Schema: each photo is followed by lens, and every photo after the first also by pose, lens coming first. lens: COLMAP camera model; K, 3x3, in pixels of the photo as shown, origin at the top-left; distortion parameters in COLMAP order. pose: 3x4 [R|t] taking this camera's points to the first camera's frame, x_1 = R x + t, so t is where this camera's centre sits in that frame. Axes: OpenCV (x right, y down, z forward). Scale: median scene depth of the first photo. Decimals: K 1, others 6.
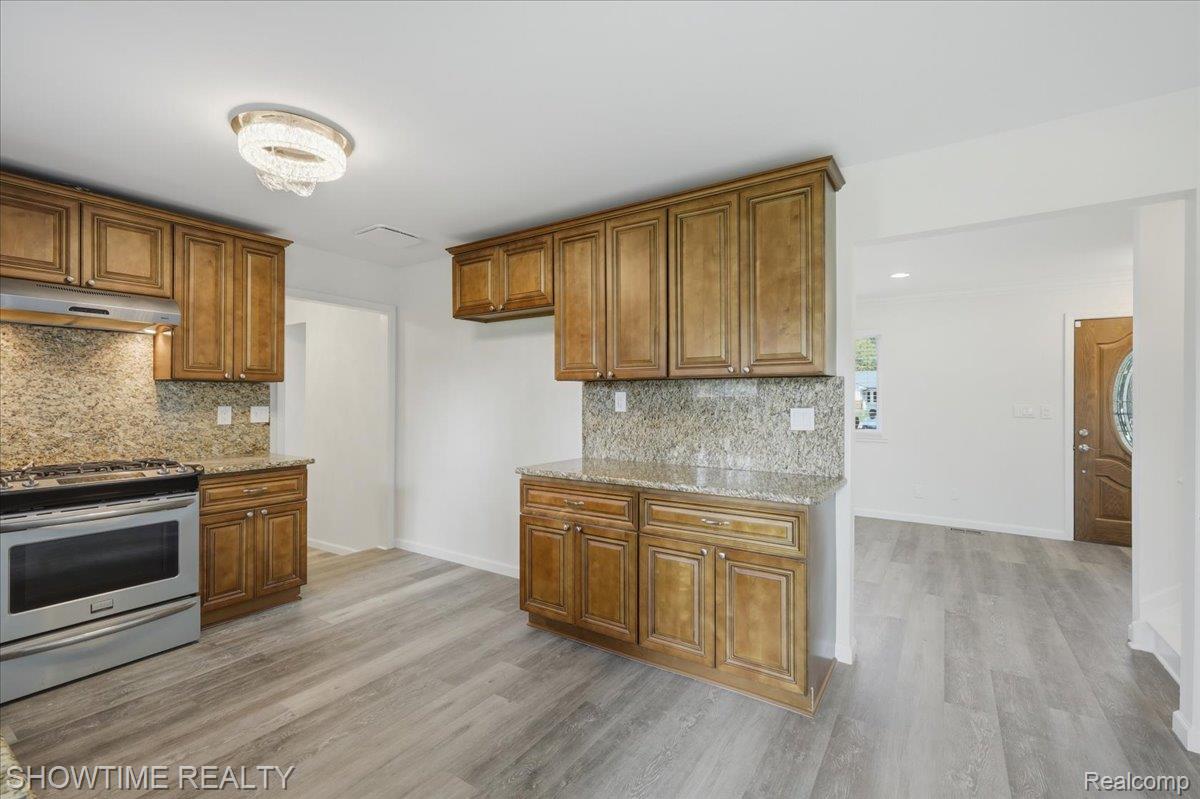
lens RADIAL K [[518.4, 0, 600.0], [0, 518.4, 399.5], [0, 0, 1]] dist [-0.000220, -0.000033]
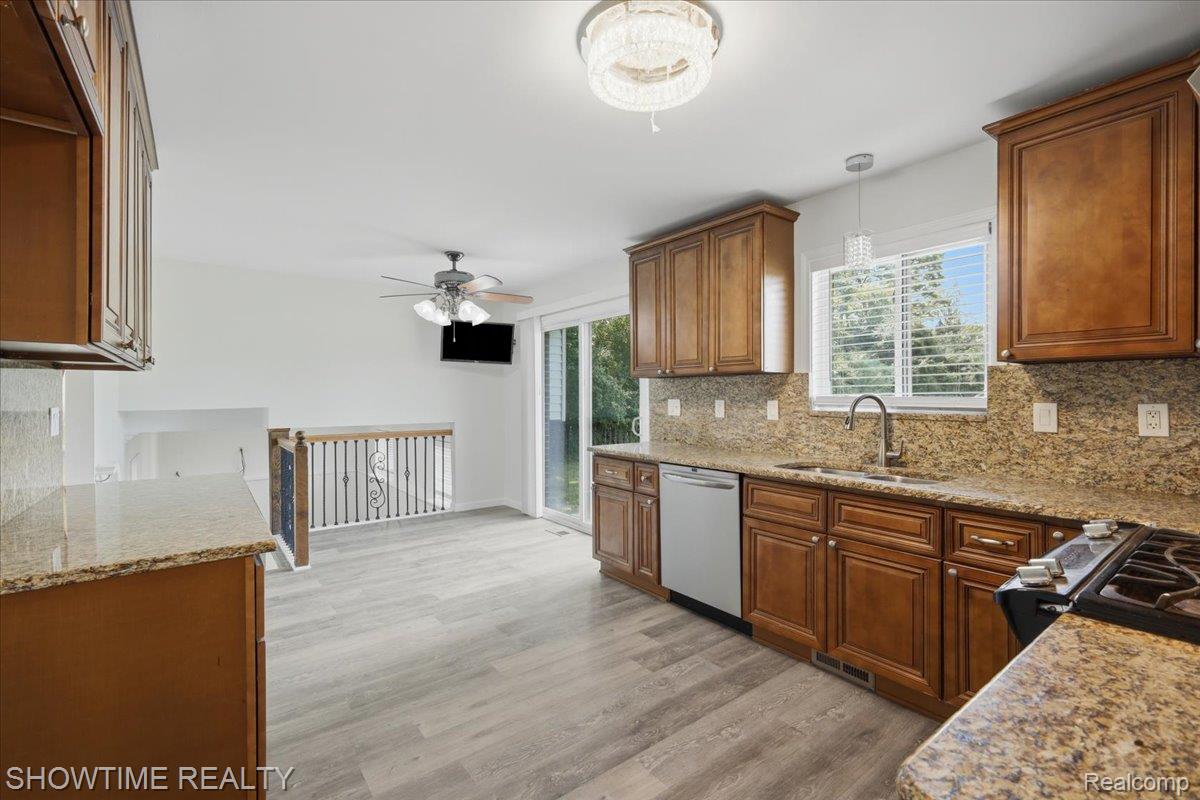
lens RADIAL K [[518.4, 0, 600.0], [0, 518.4, 400.0], [0, 0, 1]] dist [-0.000220, -0.000033]
pose [[-0.945165, 0.001365, 0.326589, -0.813701], [0.004567, 0.999949, 0.009037, 0.005605], [-0.326560, 0.010032, -0.945123, 1.841086]]
